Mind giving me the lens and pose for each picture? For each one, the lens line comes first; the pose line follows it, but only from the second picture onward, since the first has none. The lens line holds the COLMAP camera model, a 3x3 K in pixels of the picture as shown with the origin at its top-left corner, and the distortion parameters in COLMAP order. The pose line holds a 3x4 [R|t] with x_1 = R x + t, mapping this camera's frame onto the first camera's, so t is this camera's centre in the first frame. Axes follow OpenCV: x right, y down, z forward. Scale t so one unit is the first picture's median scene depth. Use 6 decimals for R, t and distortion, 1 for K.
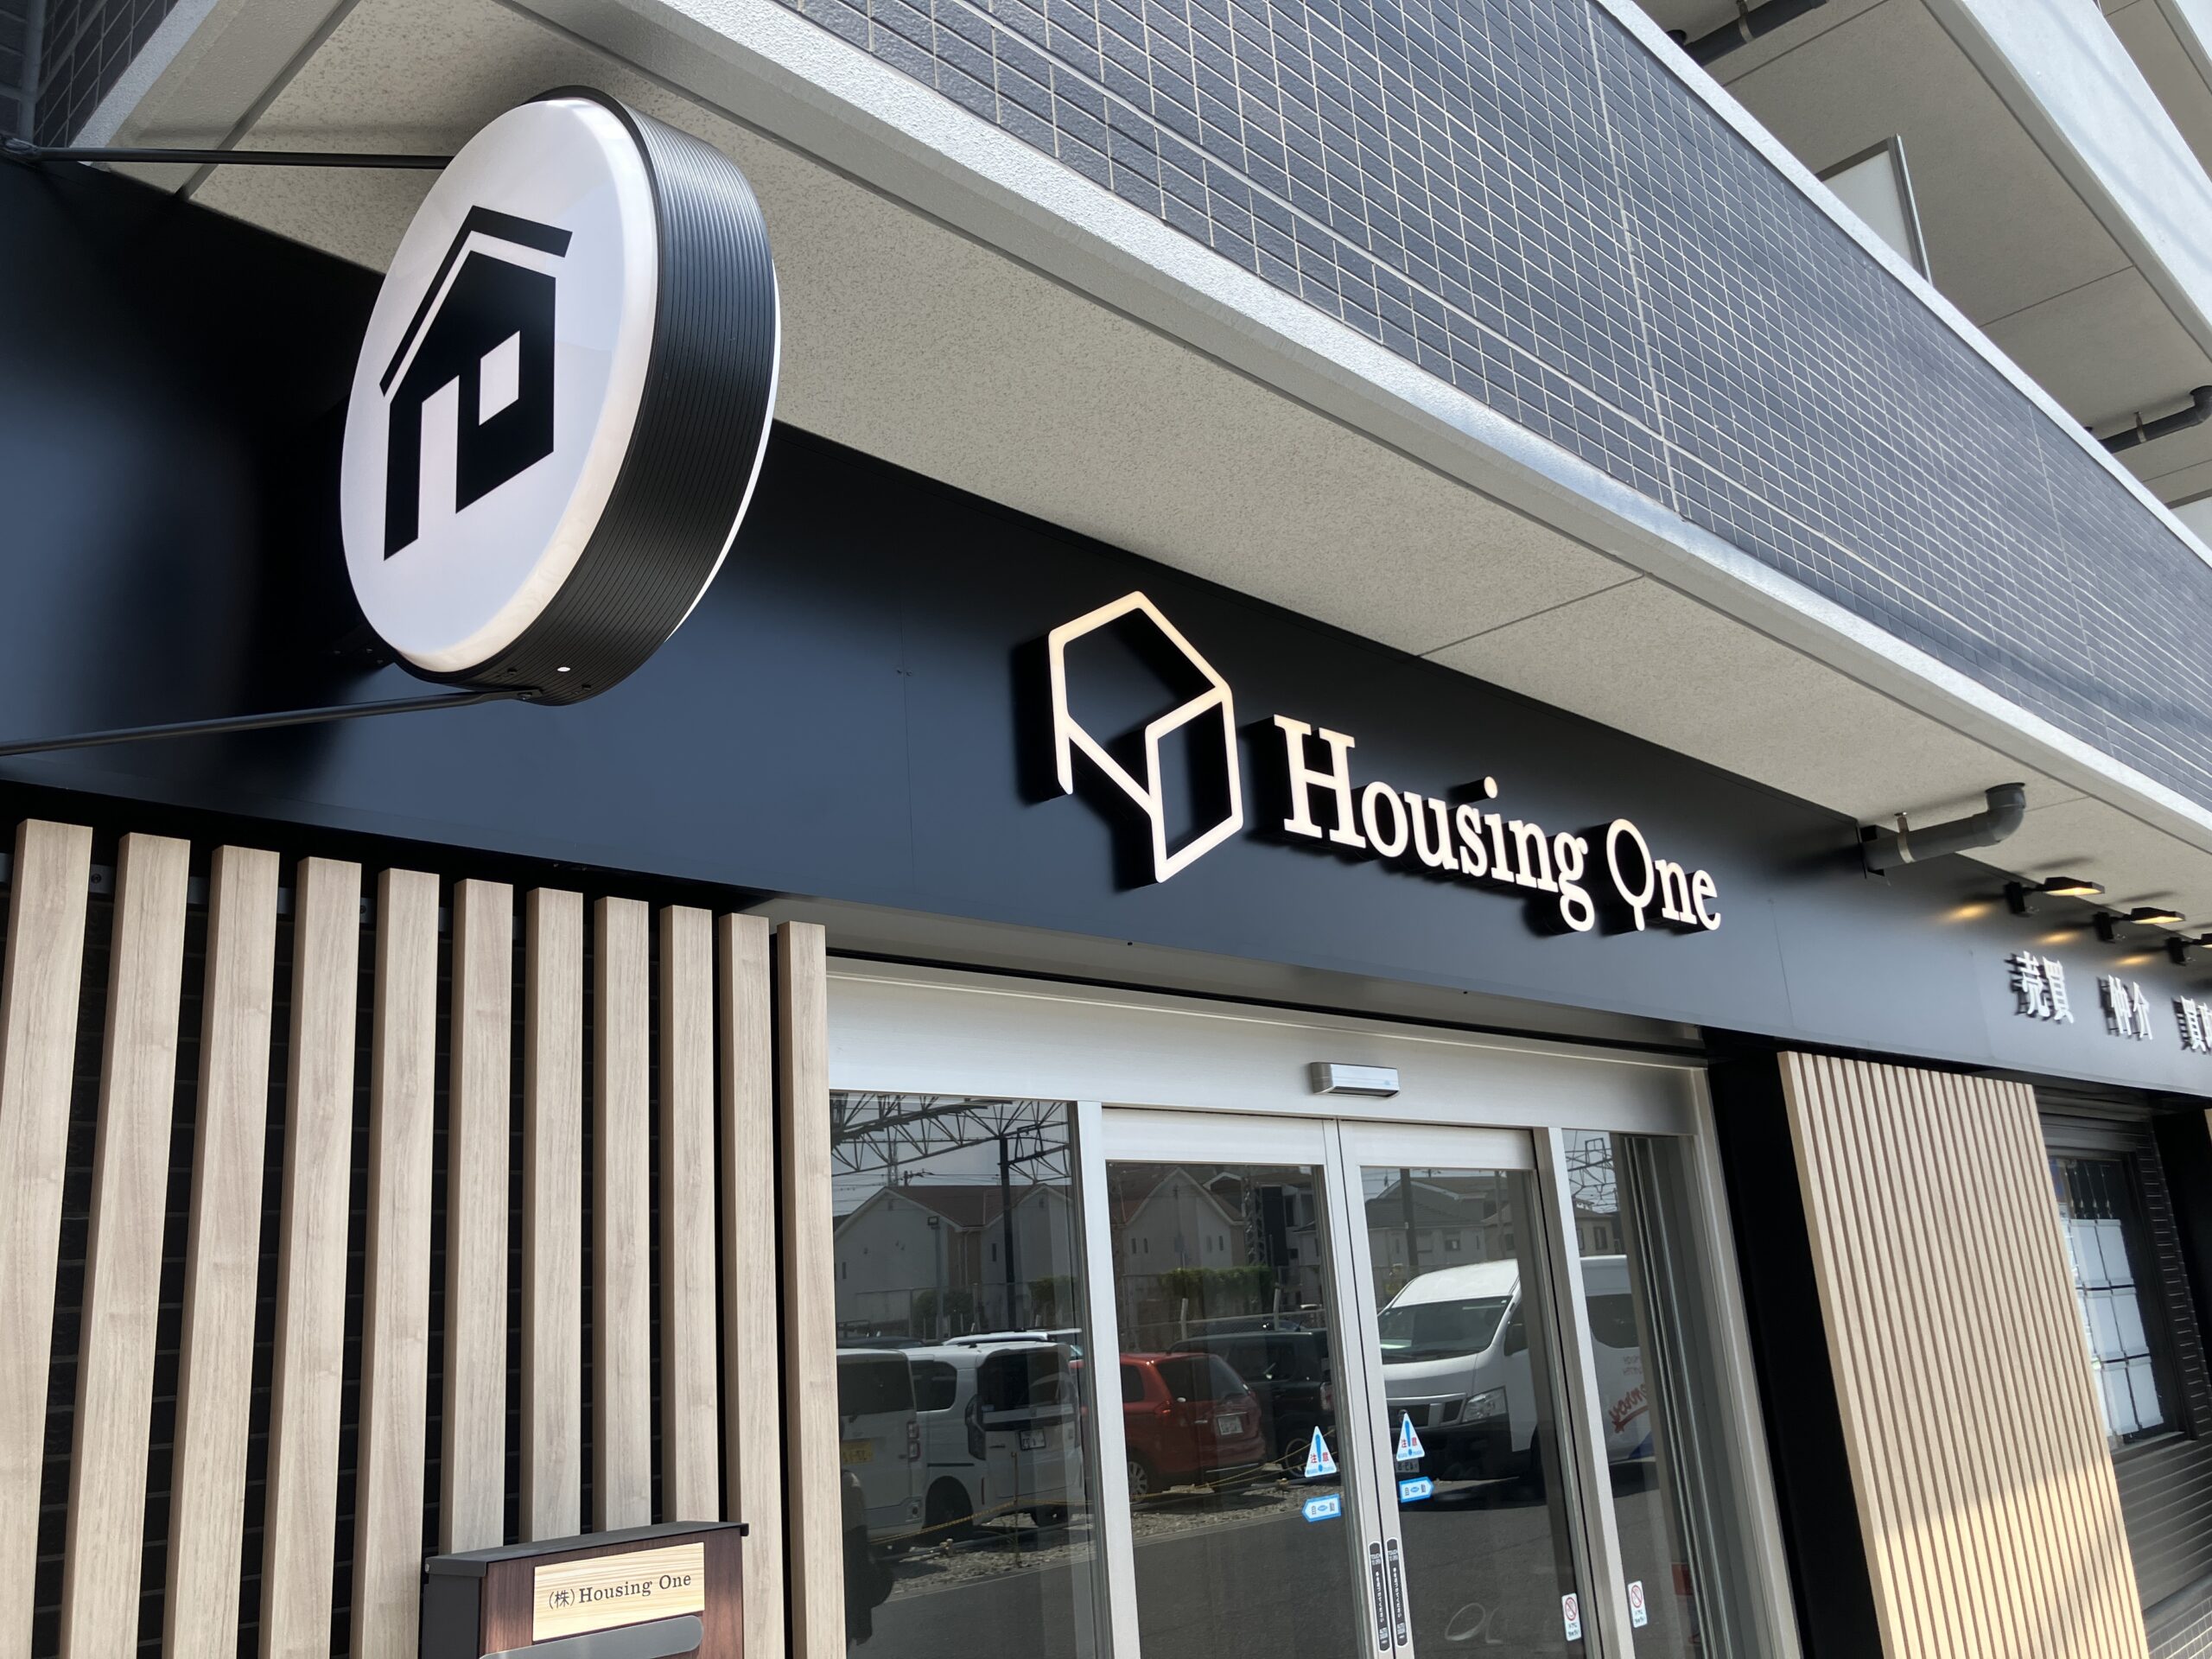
lens RADIAL K [[1863.0, 0, 1125.1], [0, 1863.0, 831.5], [0, 0, 1]] dist [0.082543, -0.149604]
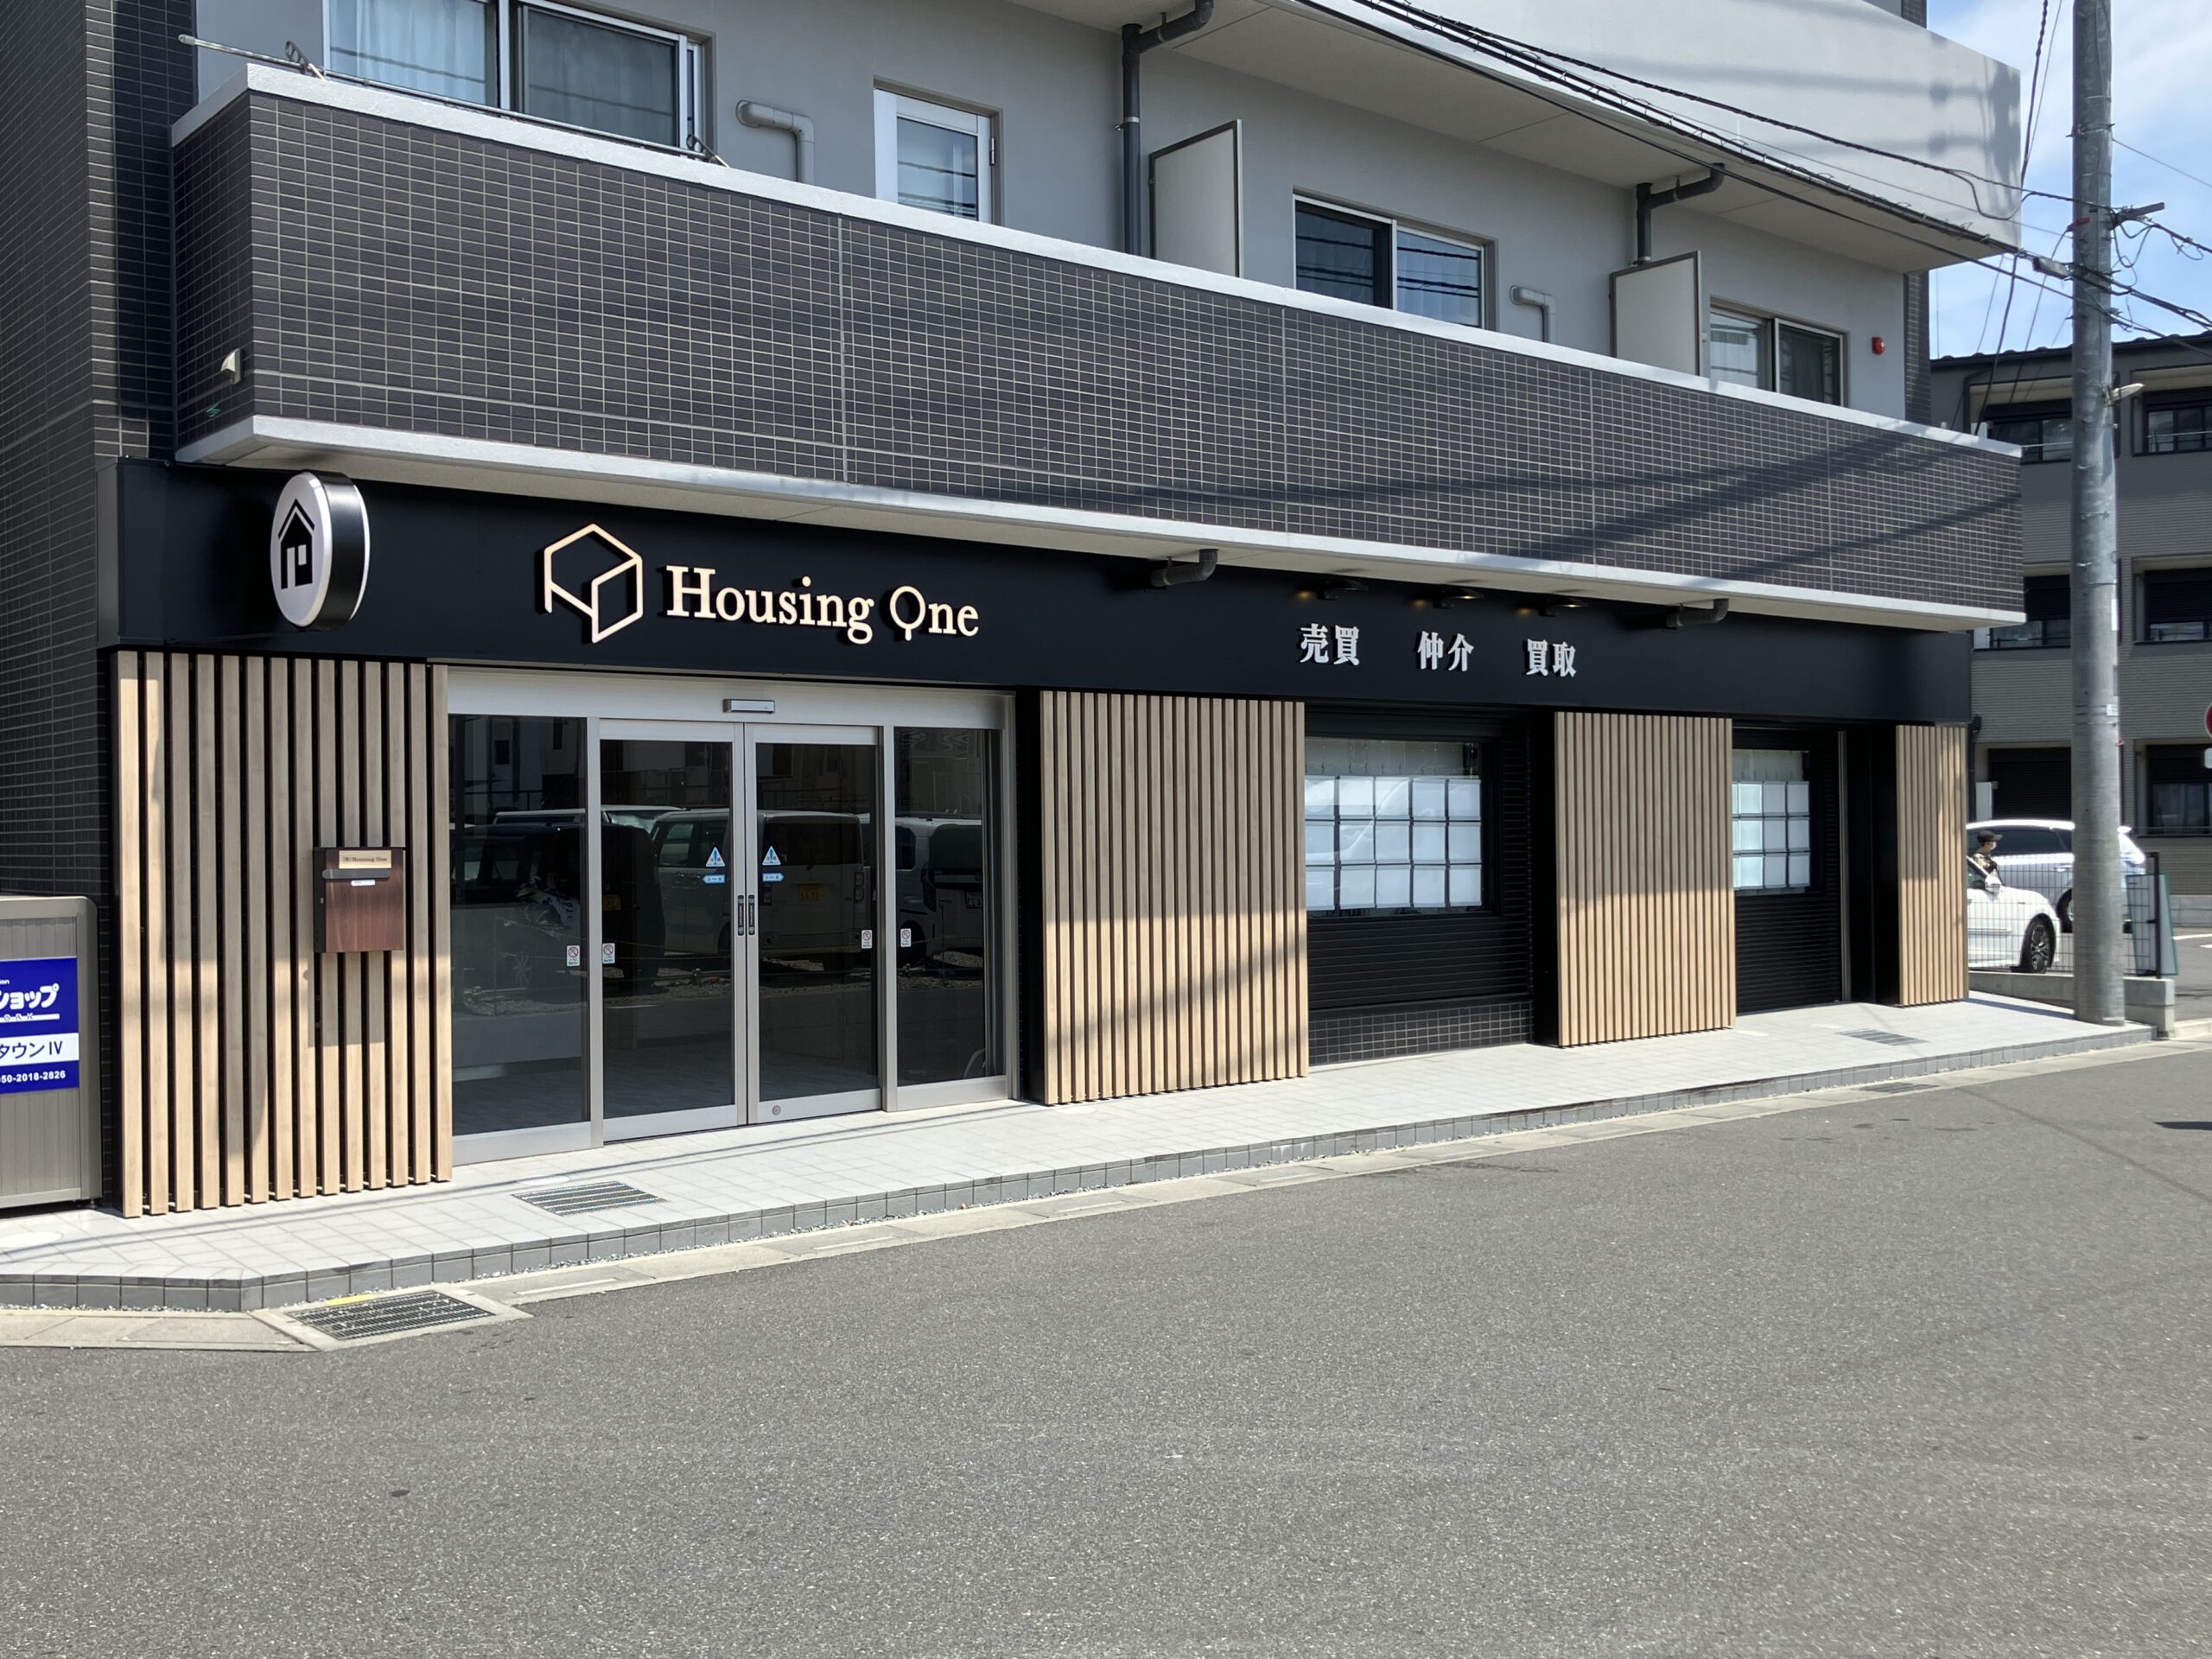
lens RADIAL K [[2151.4, 0, 1106.0], [0, 2151.4, 829.5], [0, 0, 1]] dist [0.144269, -0.423032]
pose [[0.991430, 0.062233, -0.114864, 0.916236], [-0.030008, 0.964220, 0.263401, -0.453924], [0.127147, -0.257696, 0.957824, -1.595421]]
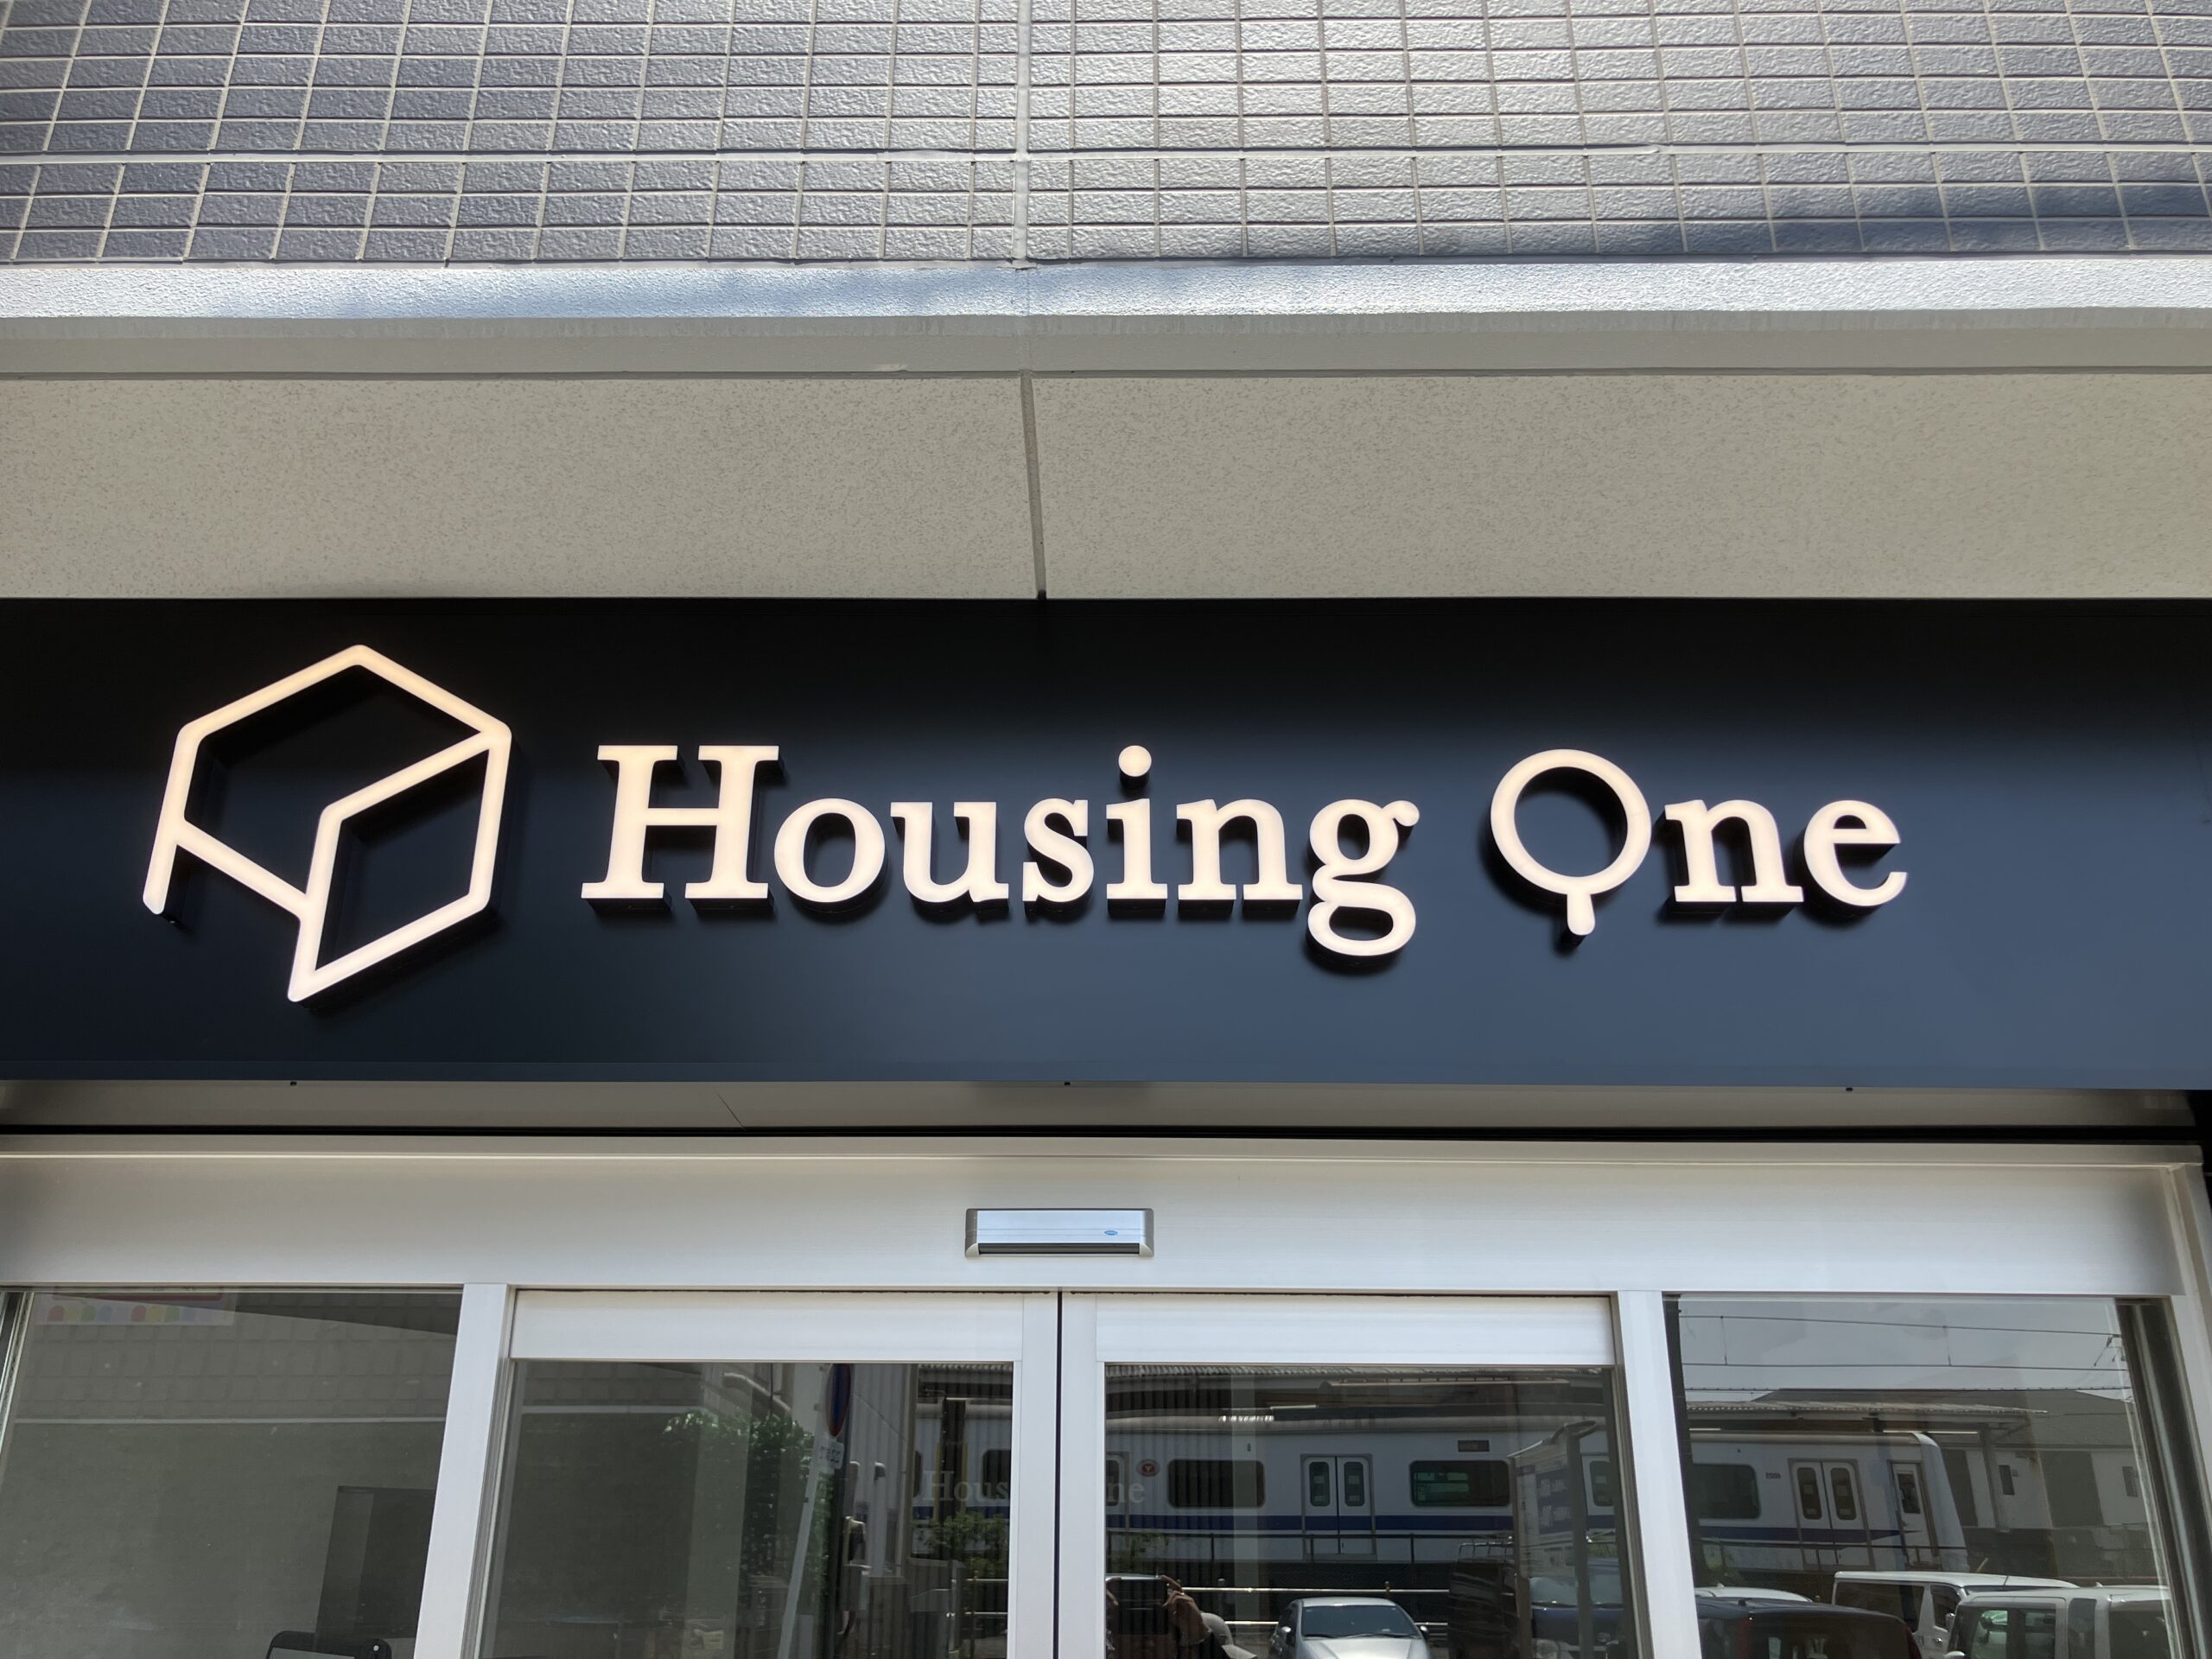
lens RADIAL K [[1863.0, 0, 1125.1], [0, 1863.0, 831.5], [0, 0, 1]] dist [0.082543, -0.149604]
pose [[0.670121, -0.202993, -0.713955, 0.685572], [0.137149, 0.979177, -0.149673, 0.102134], [0.729471, 0.002380, 0.684007, 0.586908]]
